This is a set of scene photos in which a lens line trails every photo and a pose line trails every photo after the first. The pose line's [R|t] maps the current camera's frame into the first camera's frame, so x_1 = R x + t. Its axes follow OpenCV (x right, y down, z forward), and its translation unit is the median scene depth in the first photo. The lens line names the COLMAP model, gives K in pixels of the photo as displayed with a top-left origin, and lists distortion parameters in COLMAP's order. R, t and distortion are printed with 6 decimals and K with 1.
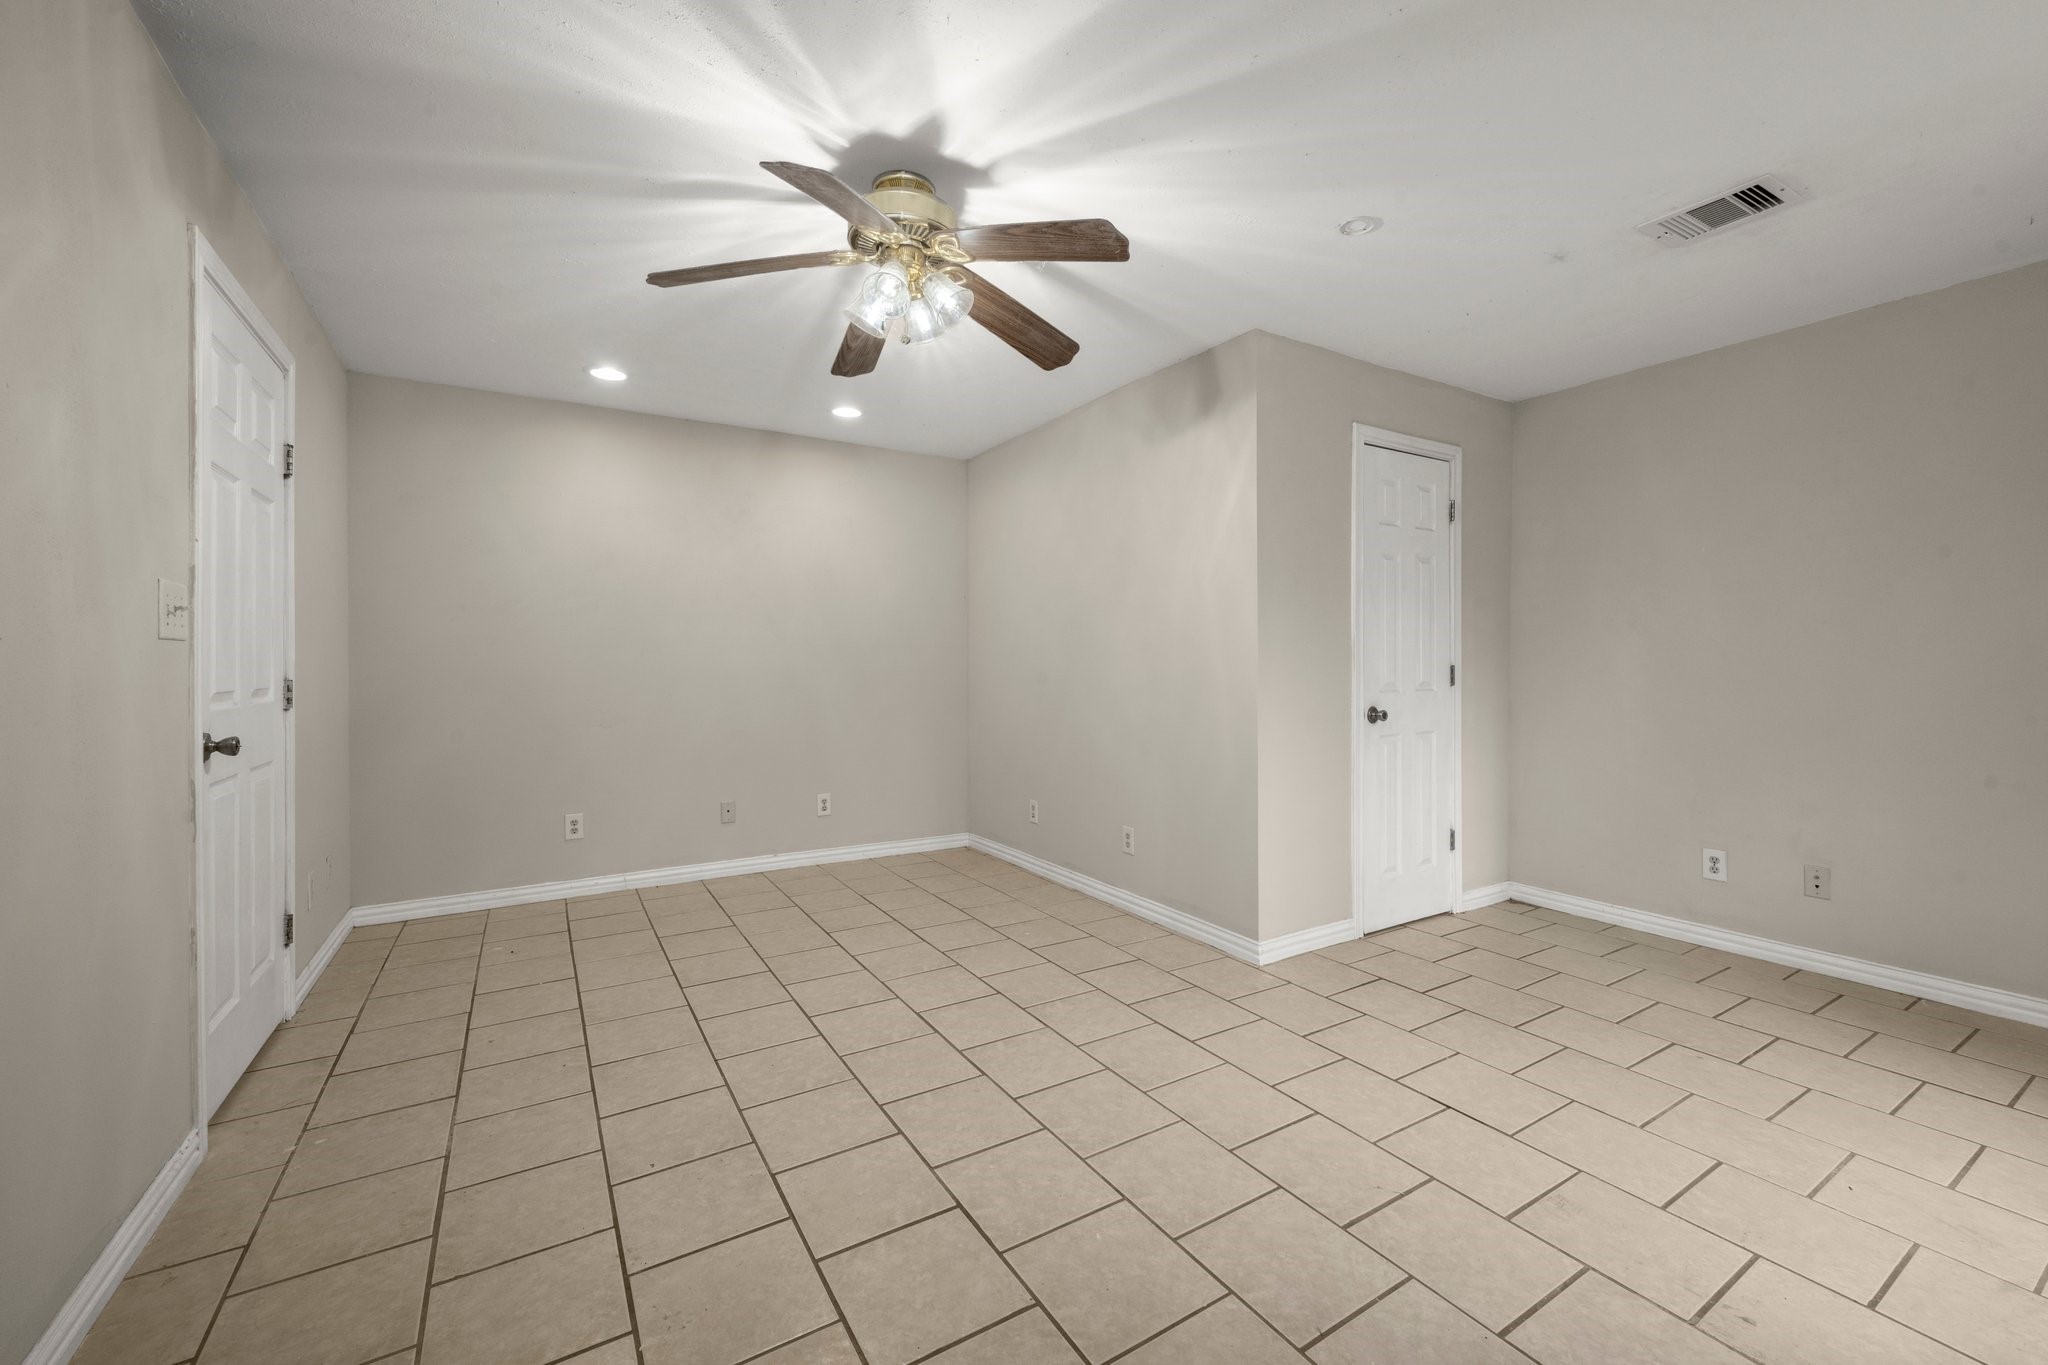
lens RADIAL K [[809.8, 0, 1022.9], [0, 809.8, 669.4], [0, 0, 1]] dist [0.001603, 0.000017]
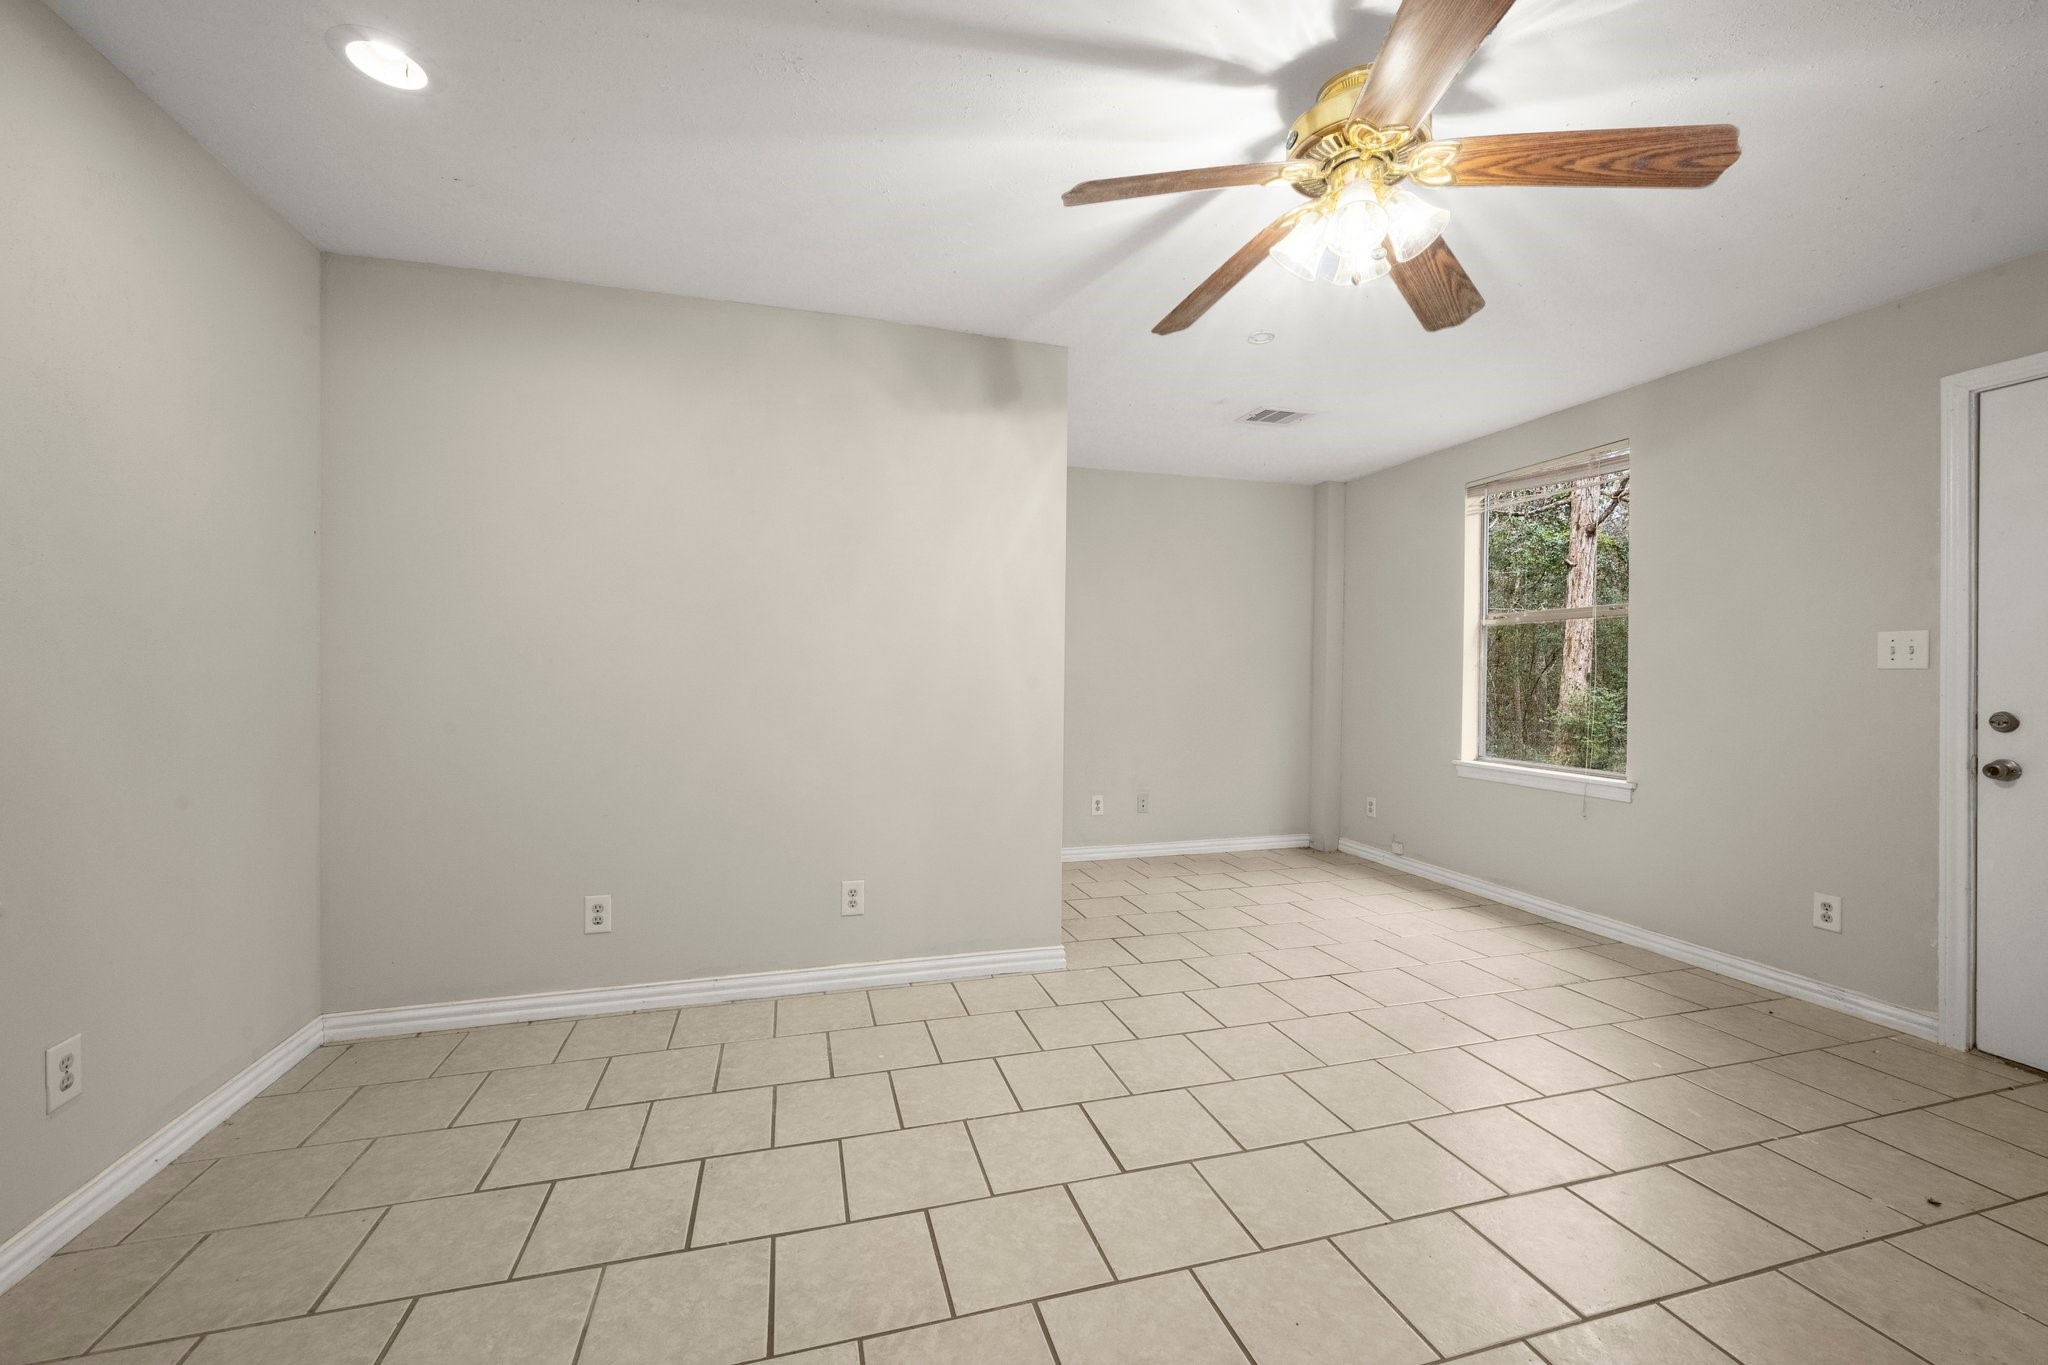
lens RADIAL K [[809.8, 0, 1019.4], [0, 809.8, 678.5], [0, 0, 1]] dist [0.001603, 0.000017]
pose [[0.281632, -0.003742, 0.959515, -0.682598], [0.004786, 0.999985, 0.002496, -0.003869], [-0.959510, 0.003890, 0.281646, 0.736858]]
